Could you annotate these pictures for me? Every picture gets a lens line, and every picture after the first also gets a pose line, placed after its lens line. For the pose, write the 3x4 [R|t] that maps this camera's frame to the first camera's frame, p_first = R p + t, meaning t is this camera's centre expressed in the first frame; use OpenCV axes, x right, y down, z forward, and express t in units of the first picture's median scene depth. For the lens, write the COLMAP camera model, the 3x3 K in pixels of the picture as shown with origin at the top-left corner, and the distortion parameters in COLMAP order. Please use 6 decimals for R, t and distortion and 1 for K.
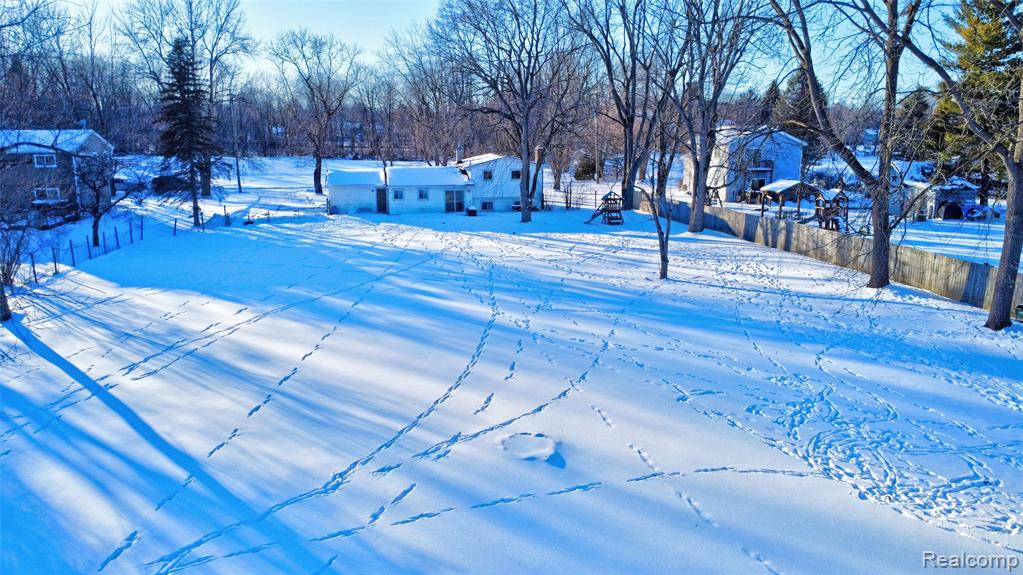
lens RADIAL K [[736.0, 0, 510.8], [0, 736.0, 289.9], [0, 0, 1]] dist [-0.031331, 0.009467]
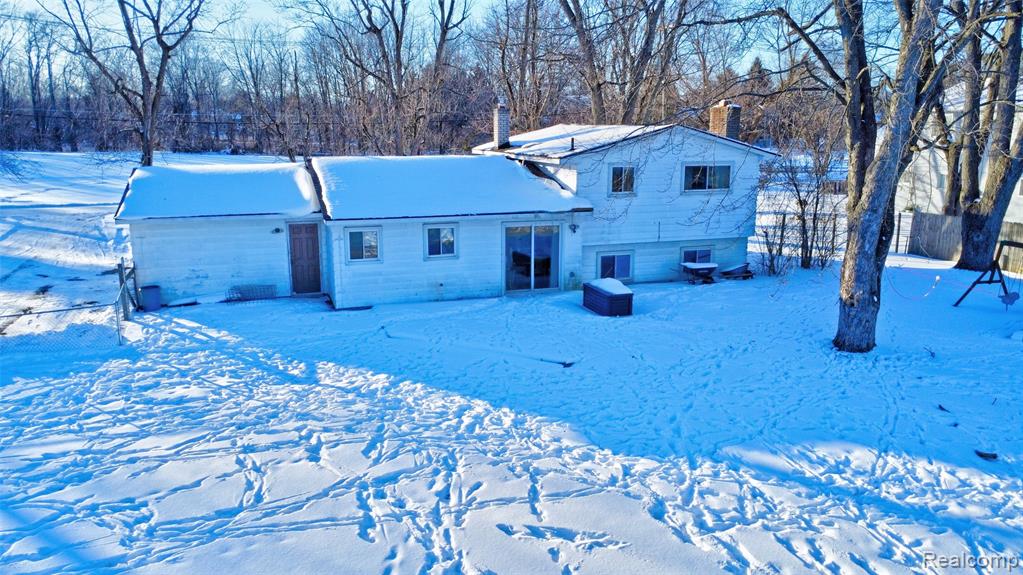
lens RADIAL K [[736.0, 0, 510.8], [0, 736.0, 287.6], [0, 0, 1]] dist [-0.031331, 0.009467]
pose [[0.989307, -0.031728, 0.142352, -0.178843], [0.031642, 0.999495, 0.002869, -0.145375], [-0.142372, 0.001666, 0.989812, 0.896535]]
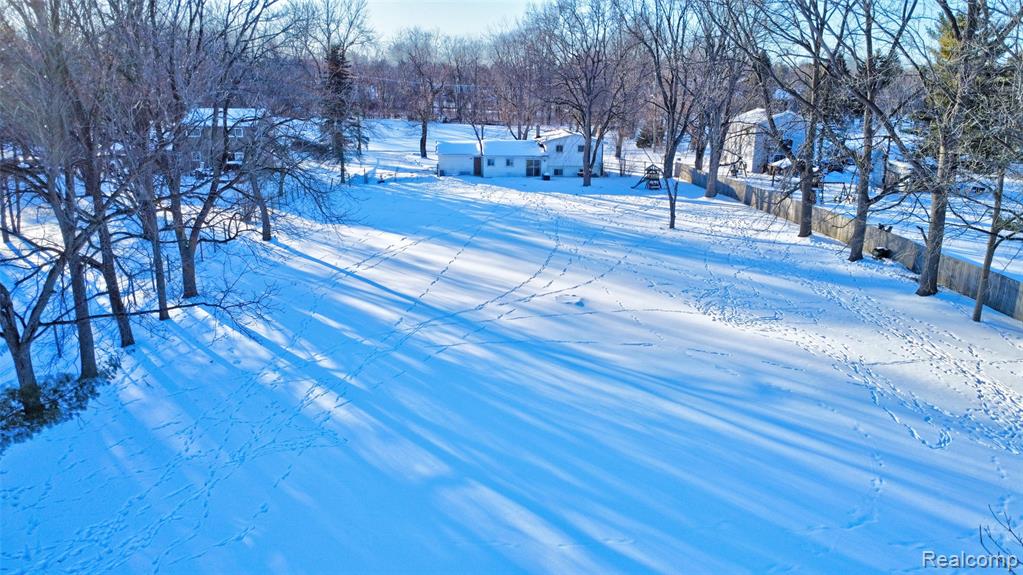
lens RADIAL K [[736.0, 0, 506.3], [0, 736.0, 284.1], [0, 0, 1]] dist [-0.031331, 0.009467]
pose [[0.994019, 0.037638, -0.102513, 0.023232], [-0.032397, 0.998104, 0.052326, 0.024091], [0.104288, -0.048692, 0.993354, -0.415286]]
